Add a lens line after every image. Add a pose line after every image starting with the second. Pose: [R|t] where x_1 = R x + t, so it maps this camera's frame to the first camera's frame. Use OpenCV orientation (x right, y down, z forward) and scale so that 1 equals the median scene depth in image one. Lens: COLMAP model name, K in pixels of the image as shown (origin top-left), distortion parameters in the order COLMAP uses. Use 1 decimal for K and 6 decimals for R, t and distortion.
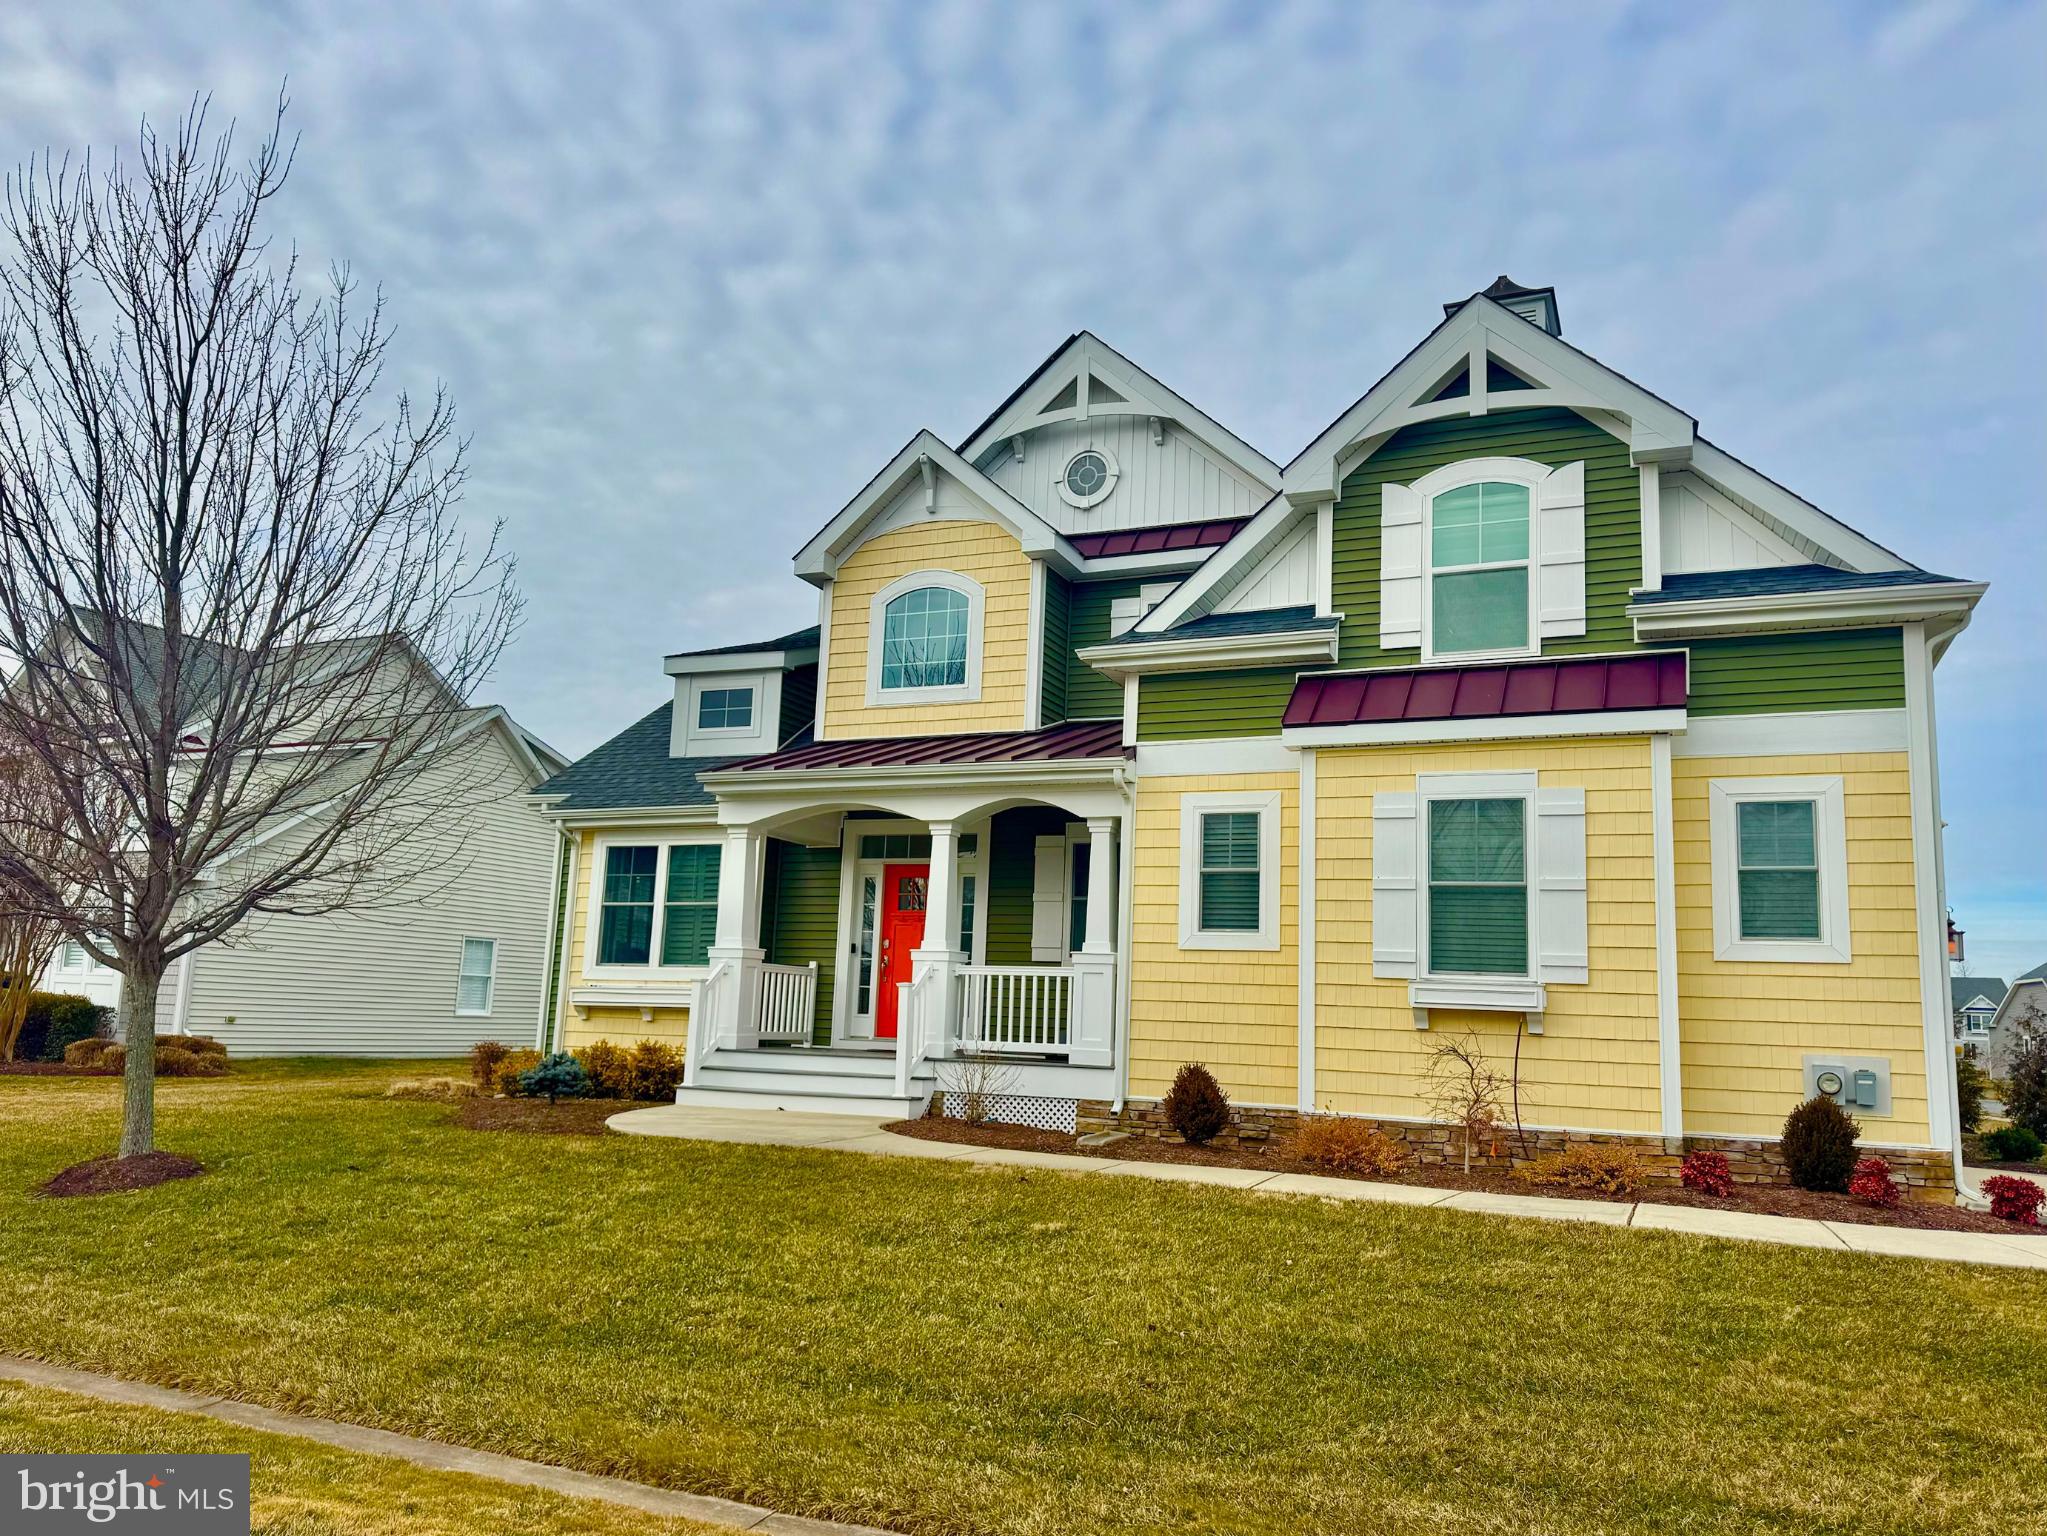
lens RADIAL K [[1473.8, 0, 1023.5], [0, 1473.8, 768.0], [0, 0, 1]] dist [0.071609, -0.101561]
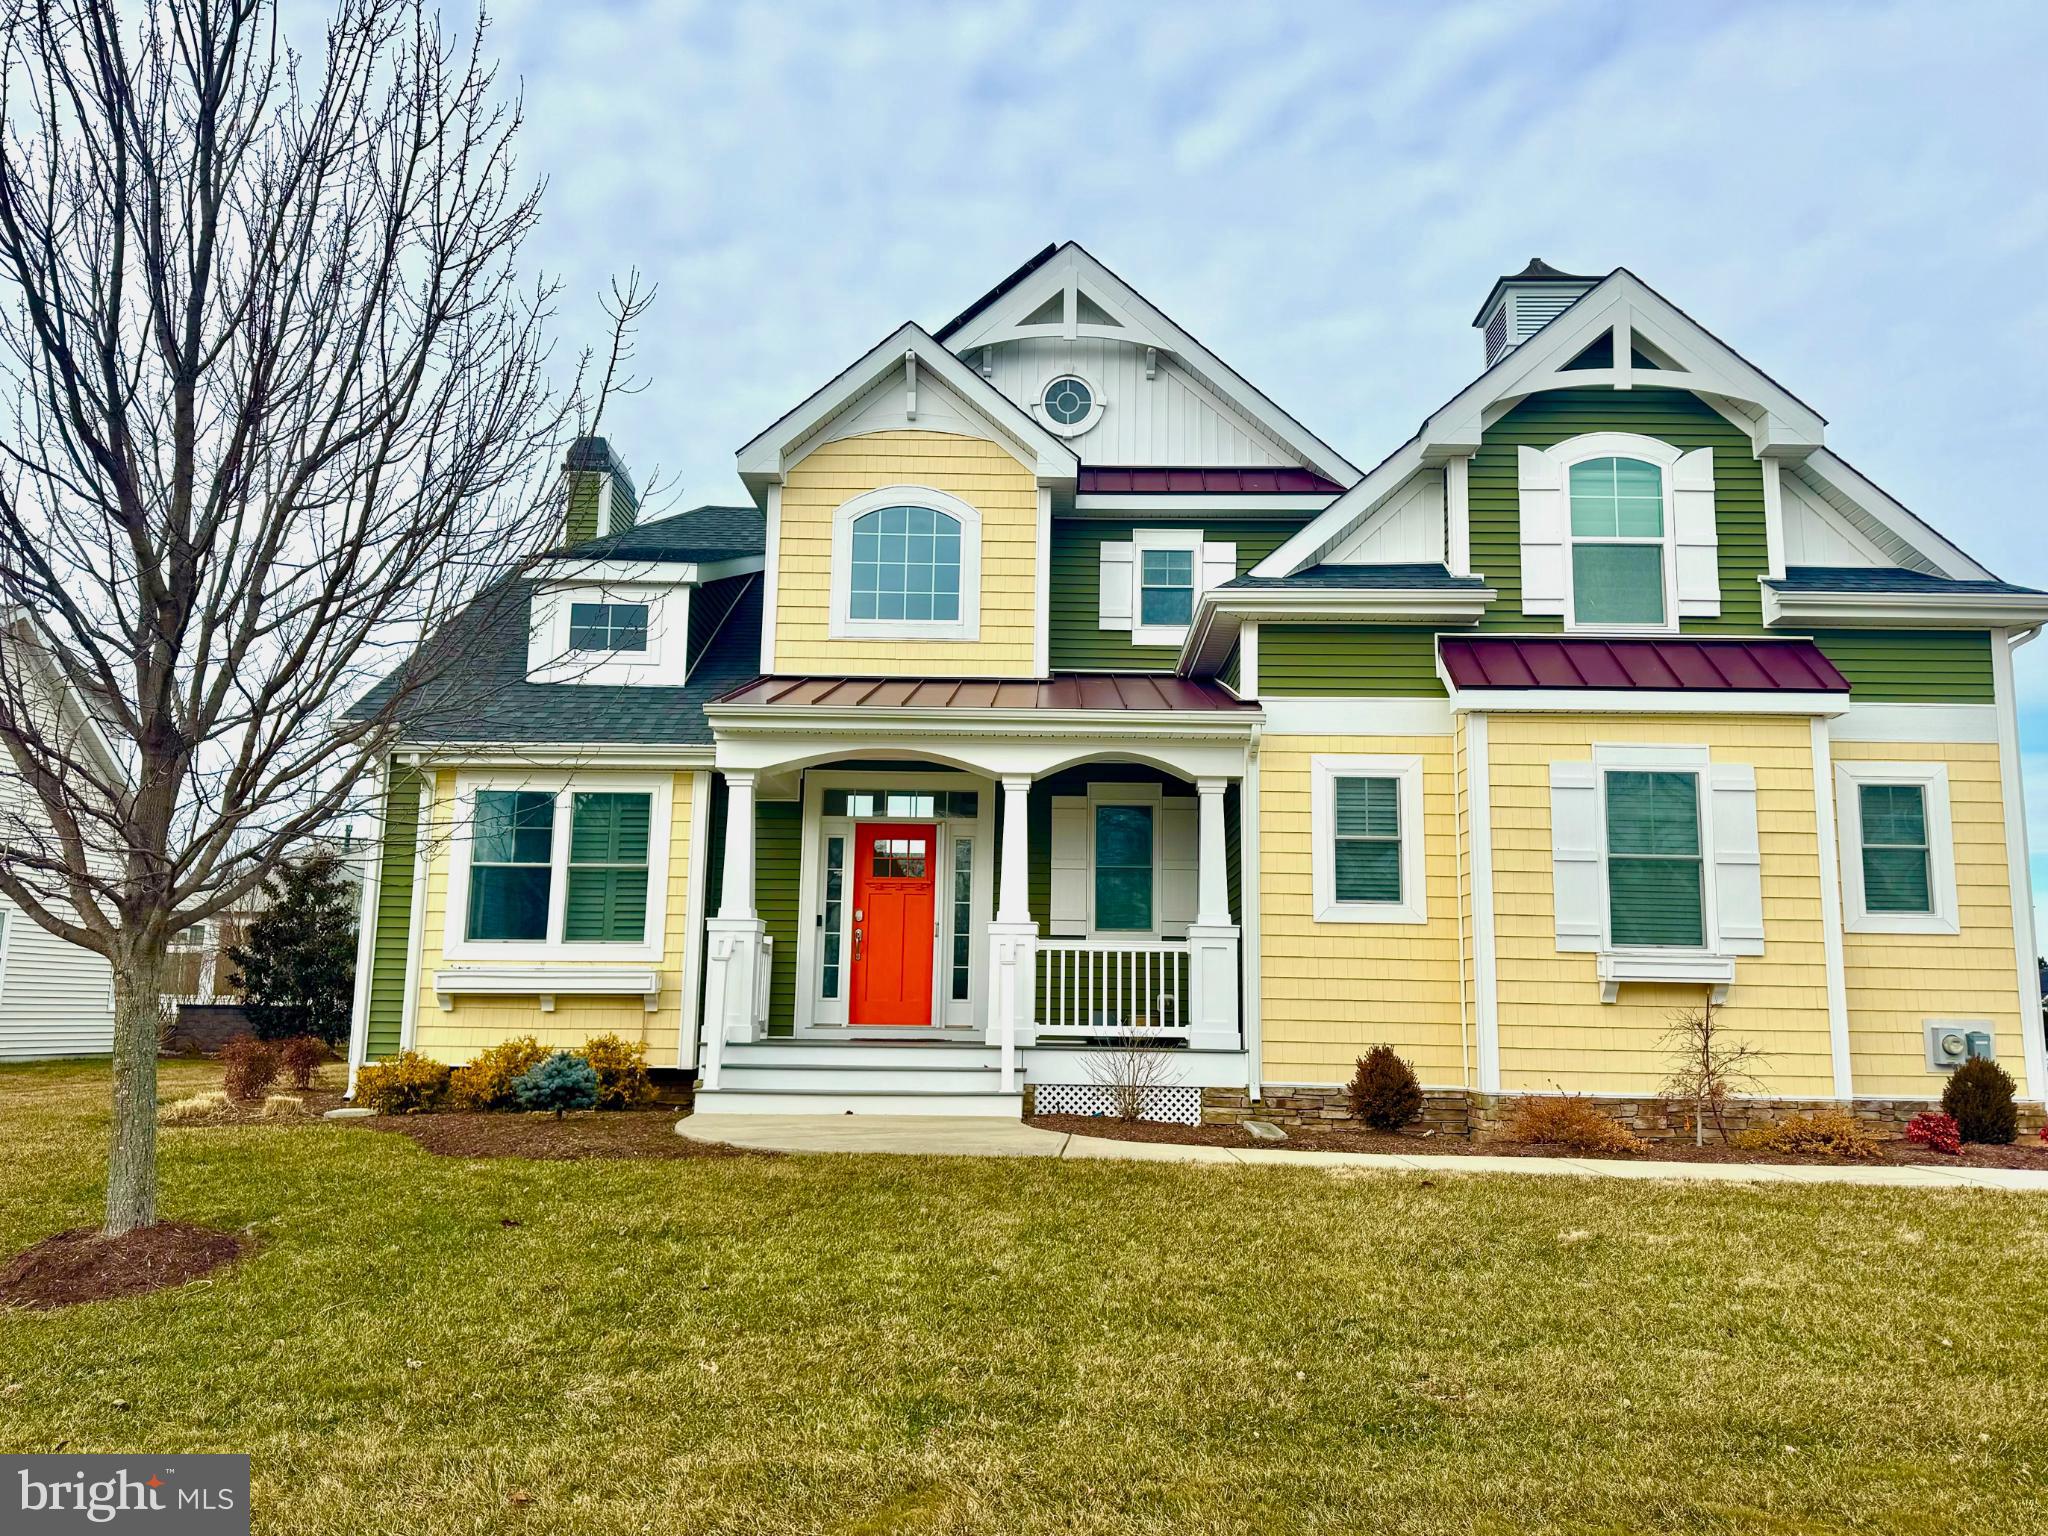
lens RADIAL K [[1474.6, 0, 1024.0], [0, 1474.6, 768.0], [0, 0, 1]] dist [0.071609, -0.101561]
pose [[0.920984, 0.041369, 0.387397, -0.432226], [-0.048118, 0.998812, 0.007734, 0.028317], [-0.386616, -0.025764, 0.921881, 0.220130]]
